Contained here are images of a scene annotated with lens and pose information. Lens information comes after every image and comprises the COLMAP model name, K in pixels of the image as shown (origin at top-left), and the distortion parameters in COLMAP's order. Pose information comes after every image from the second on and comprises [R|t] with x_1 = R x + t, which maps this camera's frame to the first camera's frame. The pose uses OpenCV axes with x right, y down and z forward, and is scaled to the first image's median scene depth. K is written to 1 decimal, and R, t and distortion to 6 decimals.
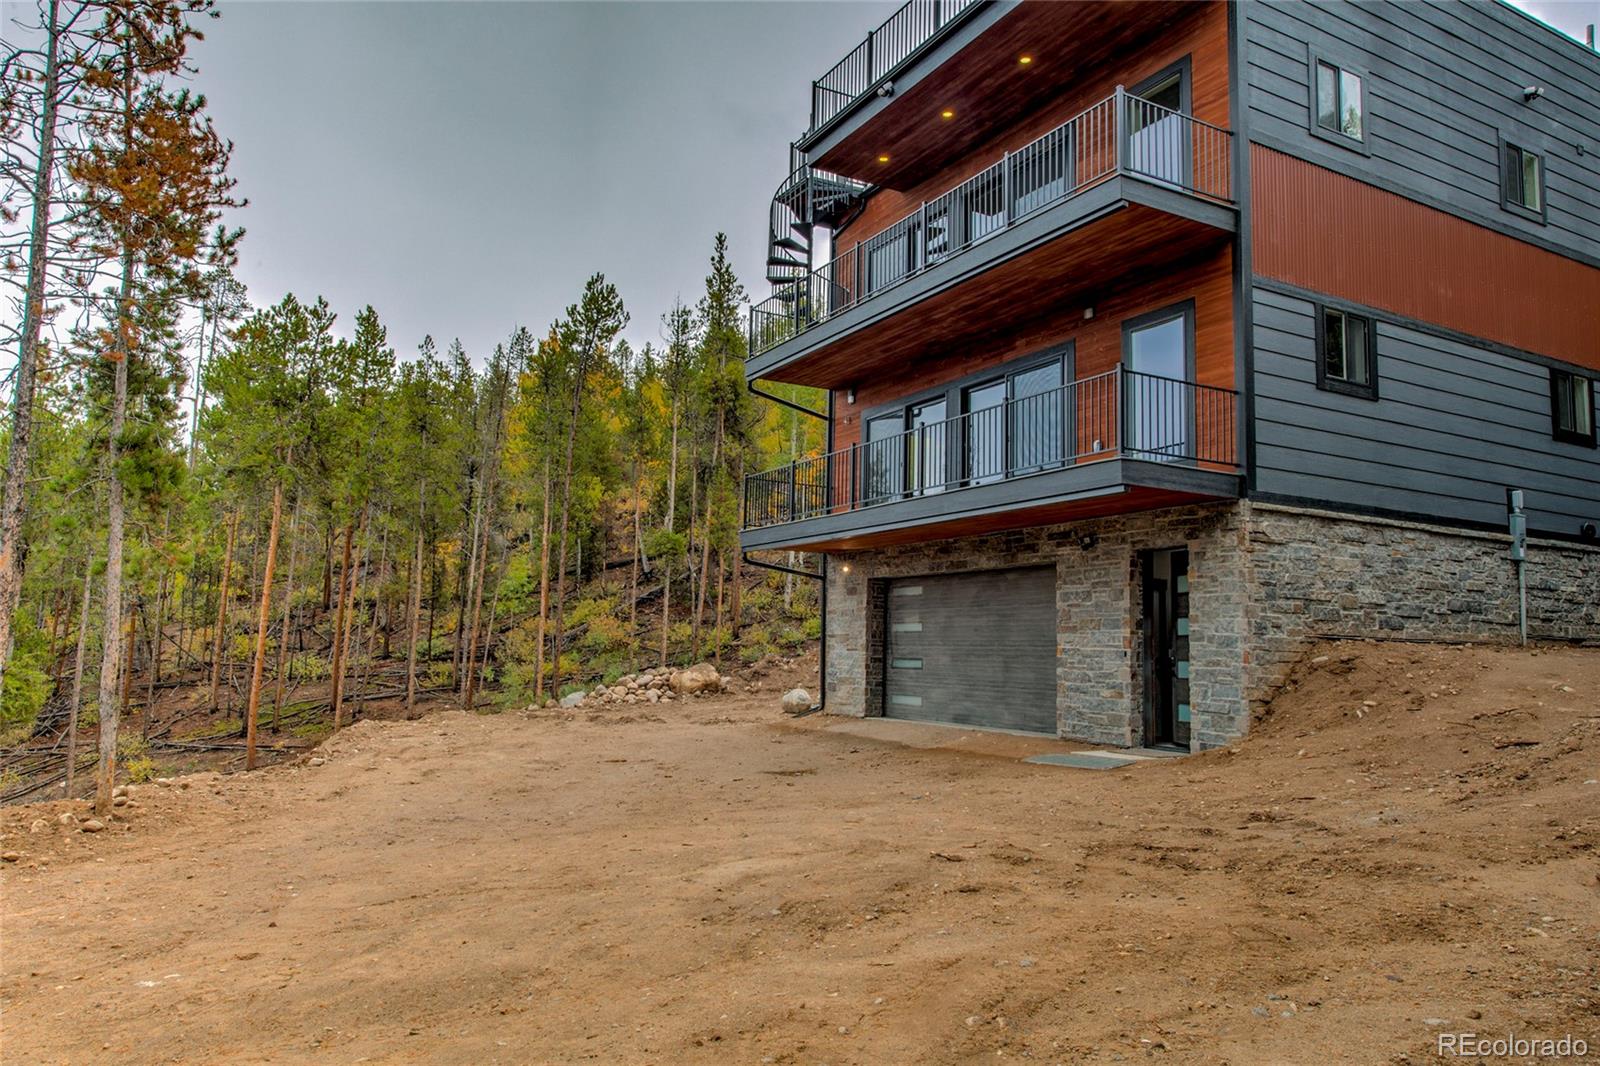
lens RADIAL K [[1102.1, 0, 801.2], [0, 1102.1, 535.4], [0, 0, 1]] dist [0.007512, 0.000549]
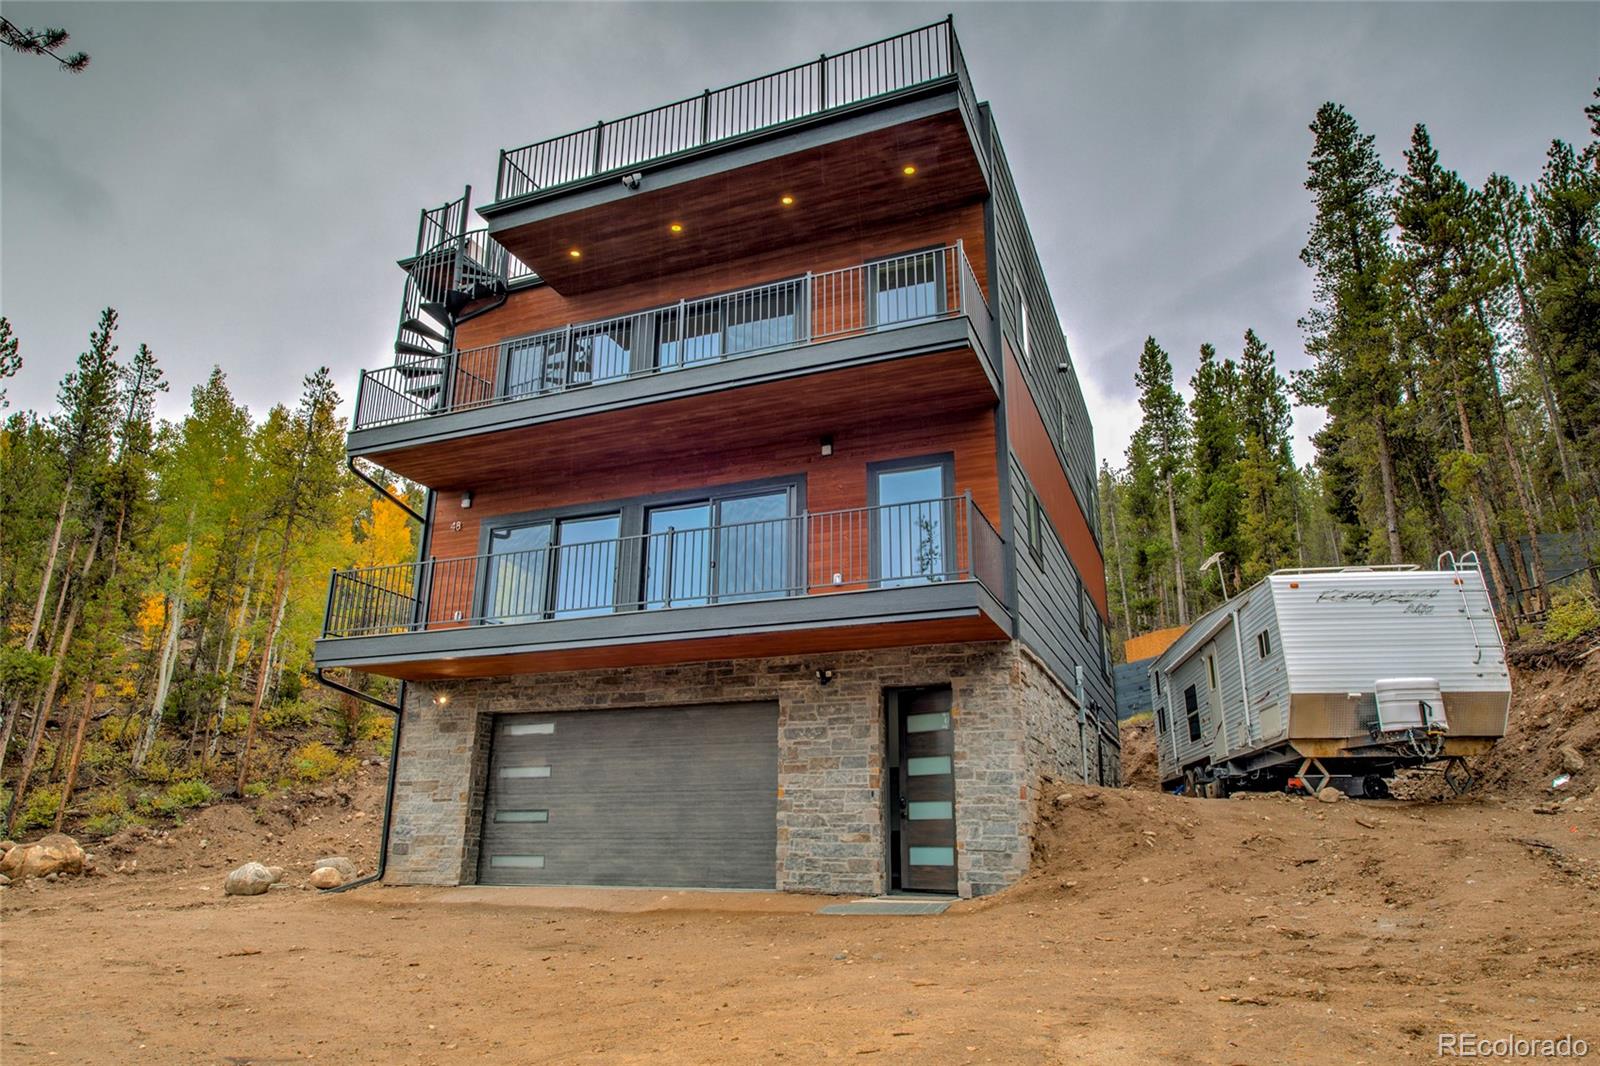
lens RADIAL K [[1020.3, 0, 797.9], [0, 1020.3, 531.9], [0, 0, 1]] dist [0.000154, 0.000242]
pose [[0.781444, 0.172717, 0.599594, -0.275001], [-0.056834, 0.976635, -0.207255, 0.060327], [-0.621381, 0.127881, 0.773002, 0.269111]]
